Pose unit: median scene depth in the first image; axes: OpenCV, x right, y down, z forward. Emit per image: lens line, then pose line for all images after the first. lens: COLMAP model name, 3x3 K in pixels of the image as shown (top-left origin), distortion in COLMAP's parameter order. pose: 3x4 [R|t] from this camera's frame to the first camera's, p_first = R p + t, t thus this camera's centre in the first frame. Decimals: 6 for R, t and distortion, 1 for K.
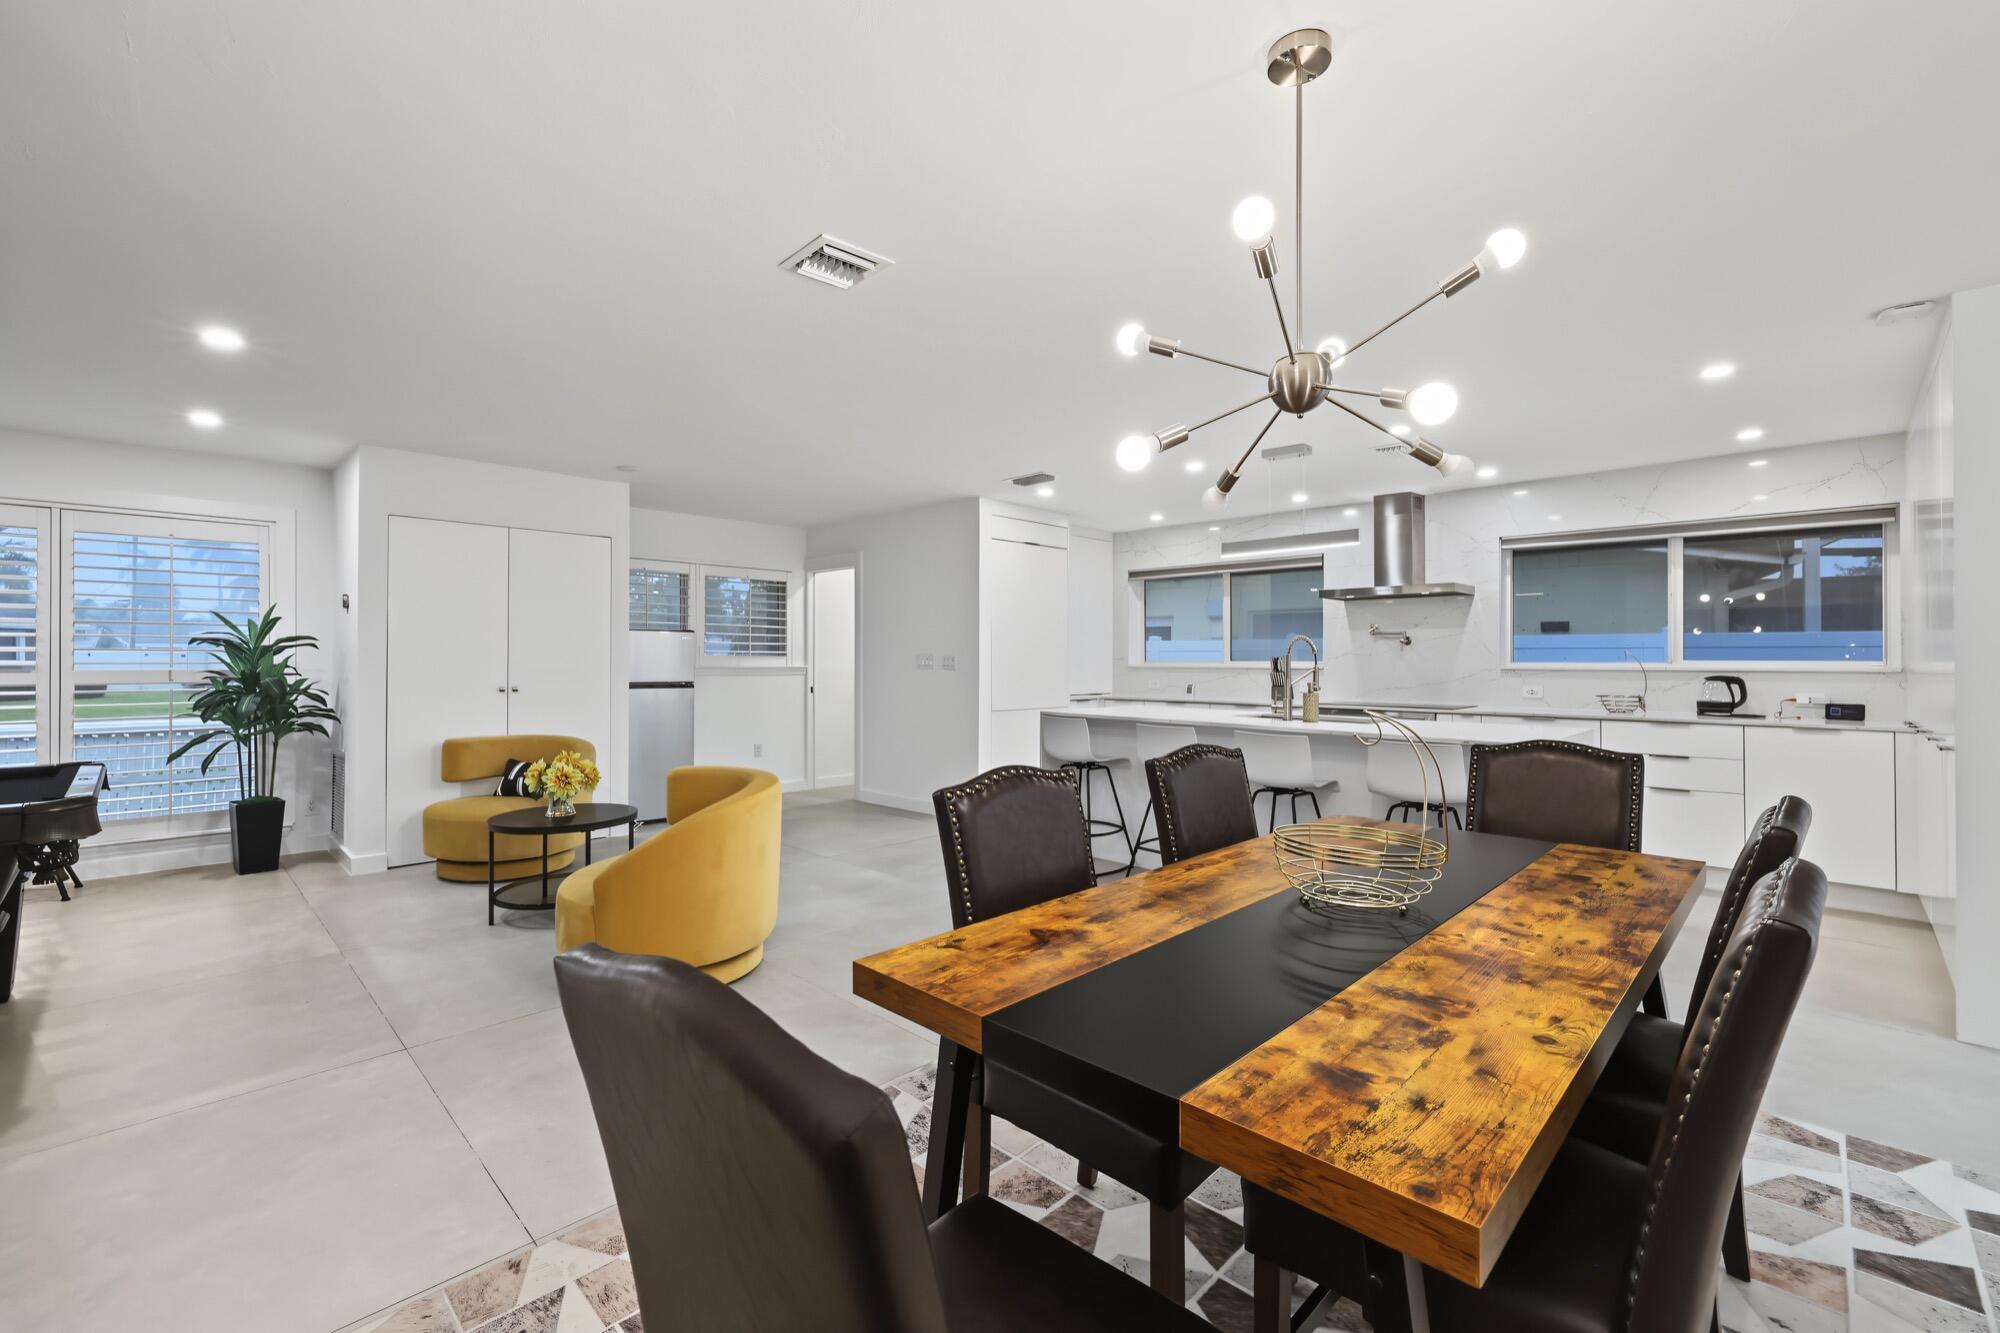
lens RADIAL K [[848.1, 0, 971.5], [0, 848.1, 639.4], [0, 0, 1]] dist [-0.005545, 0.001334]
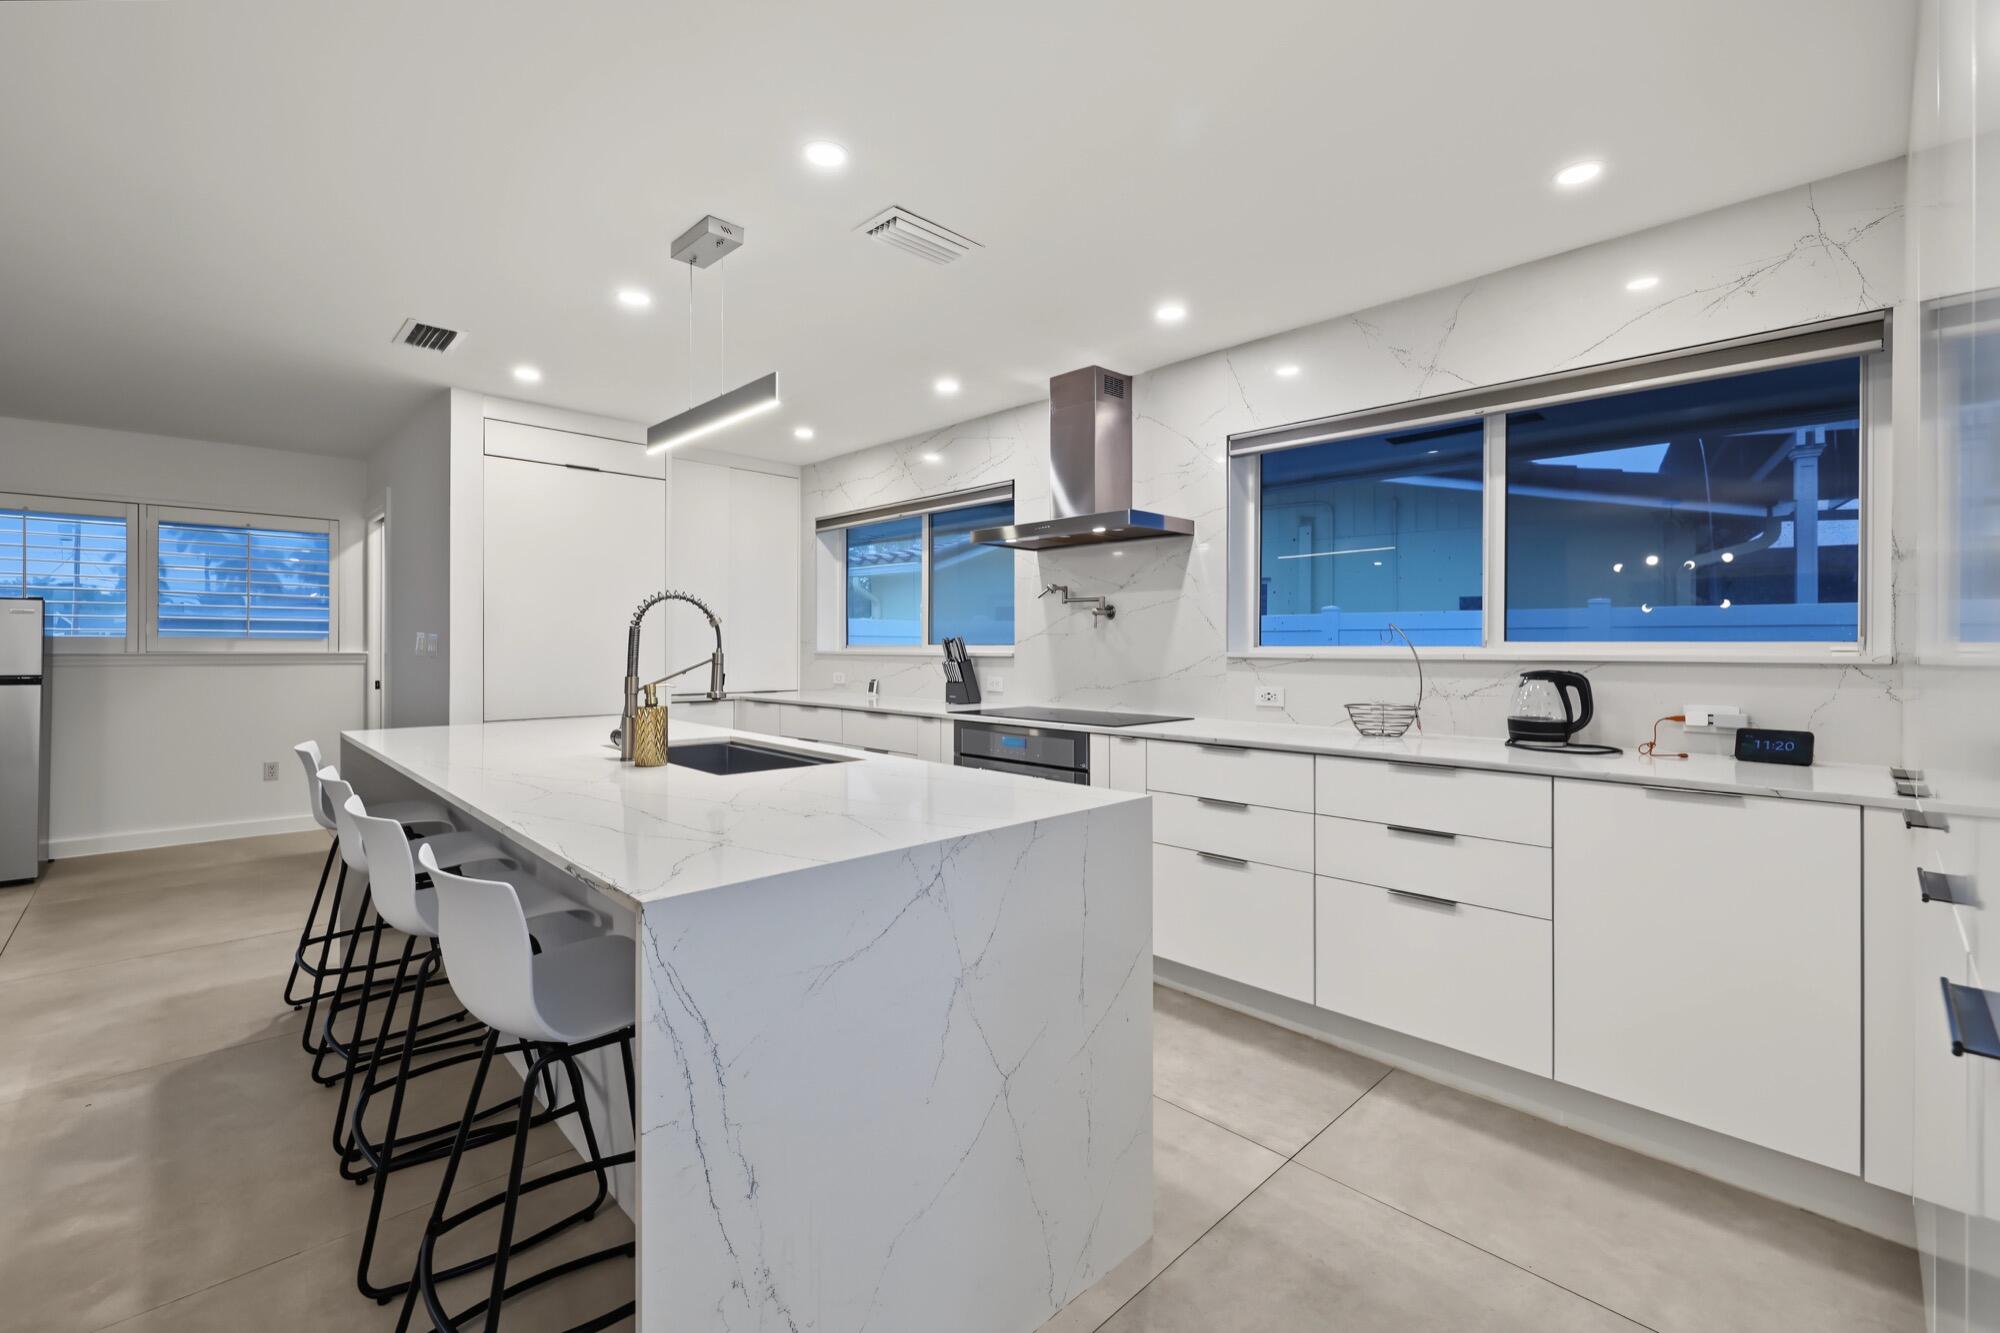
lens RADIAL K [[848.1, 0, 989.4], [0, 848.1, 641.6], [0, 0, 1]] dist [-0.005545, 0.001334]
pose [[0.999933, 0.000182, -0.011593, 0.509142], [0.000021, 0.999847, 0.017500, 0.014810], [0.011595, -0.017499, 0.999780, 0.439803]]
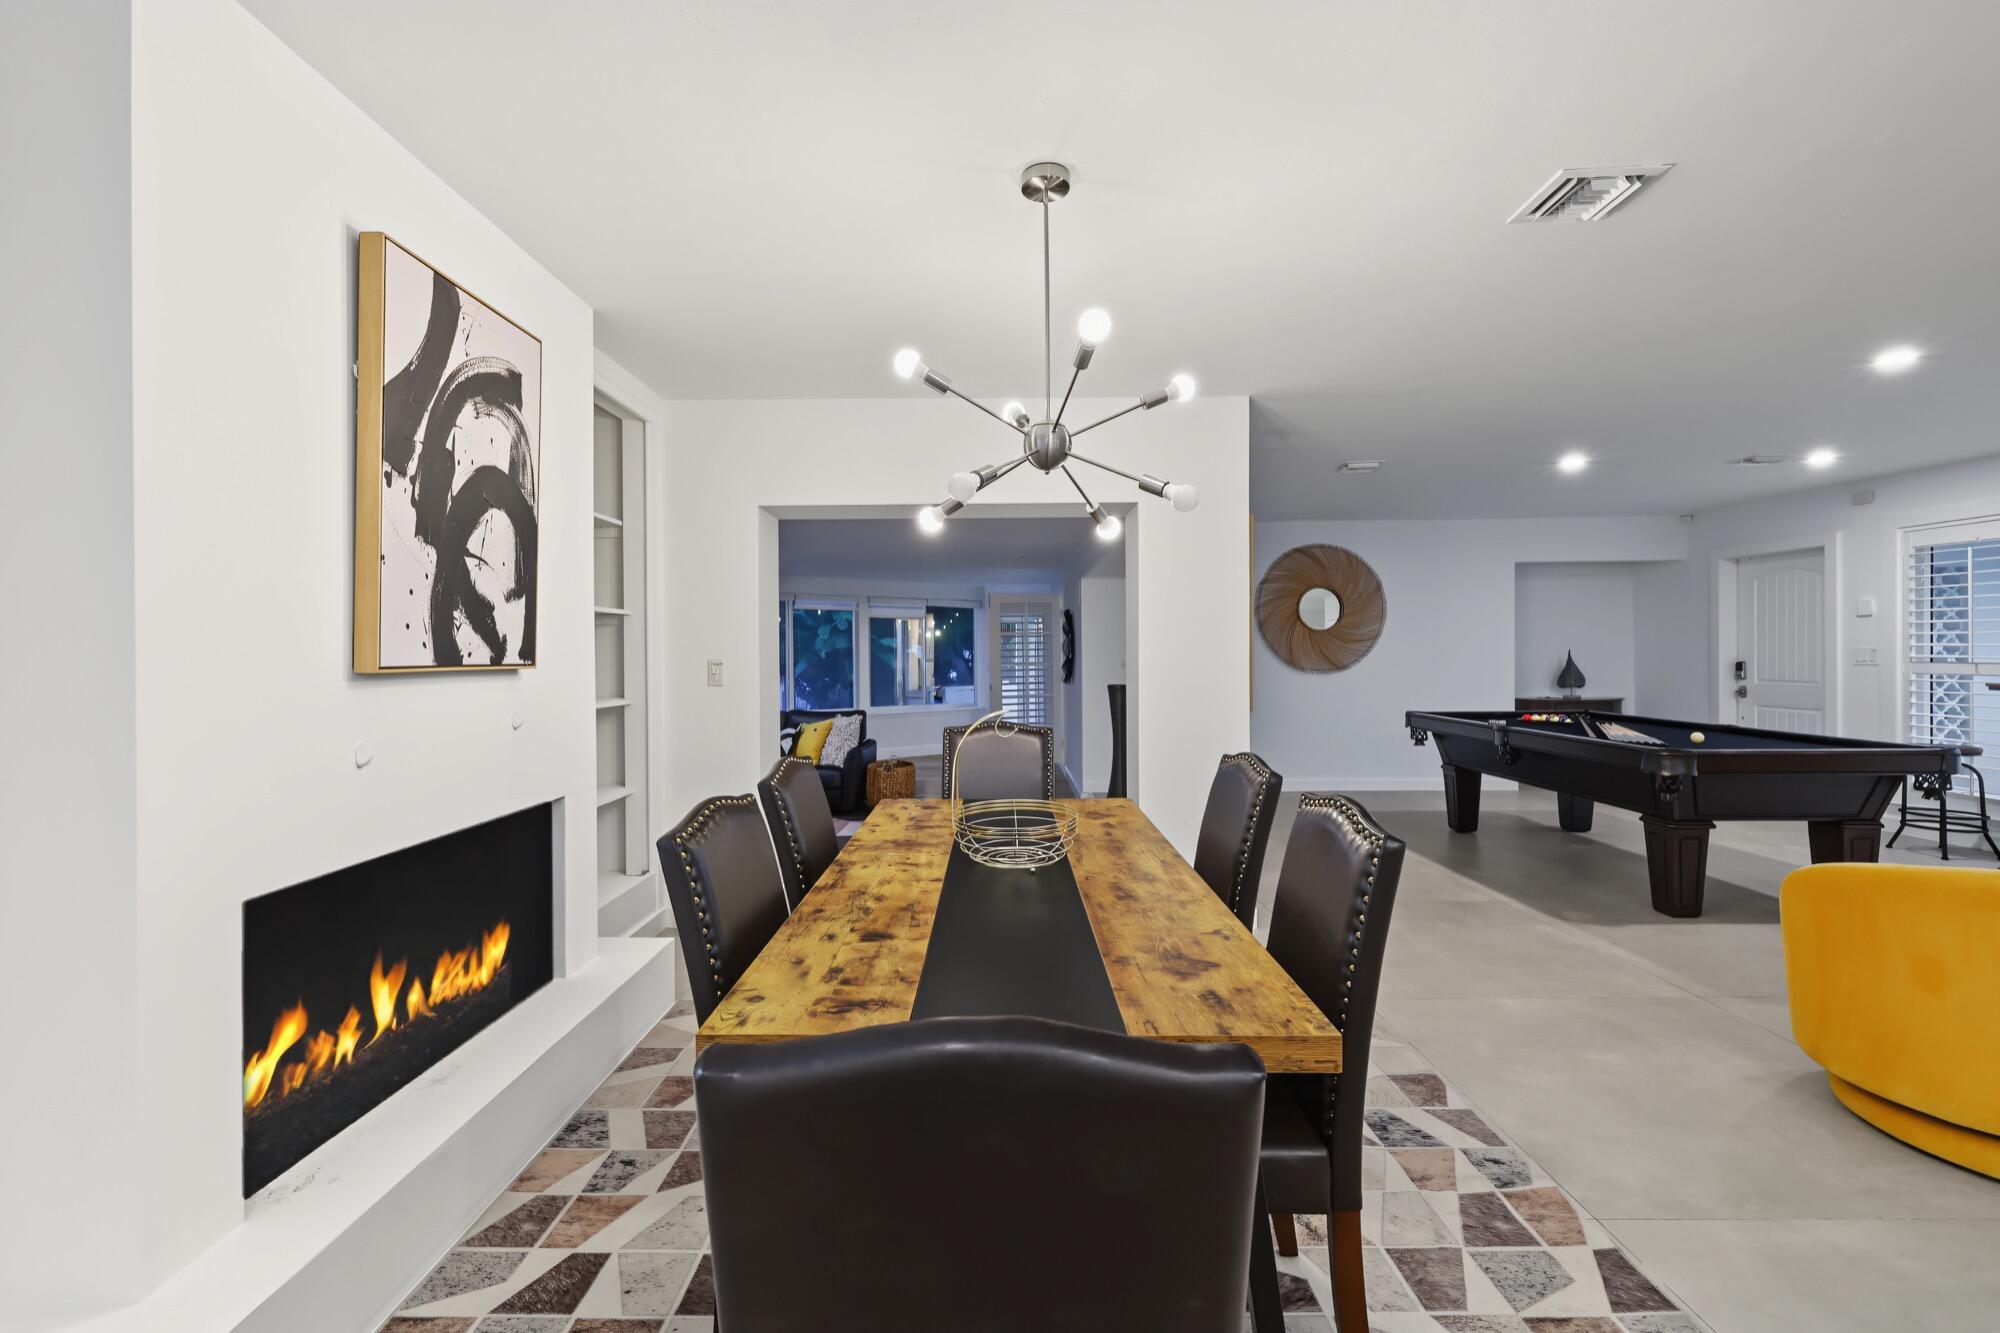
lens RADIAL K [[848.1, 0, 976.1], [0, 848.1, 654.4], [0, 0, 1]] dist [-0.005545, 0.001334]
pose [[-0.719717, 0.003862, -0.694257, 0.395332], [0.020535, 0.999665, -0.015727, 0.002193], [0.693964, -0.025576, -0.719555, 0.643275]]
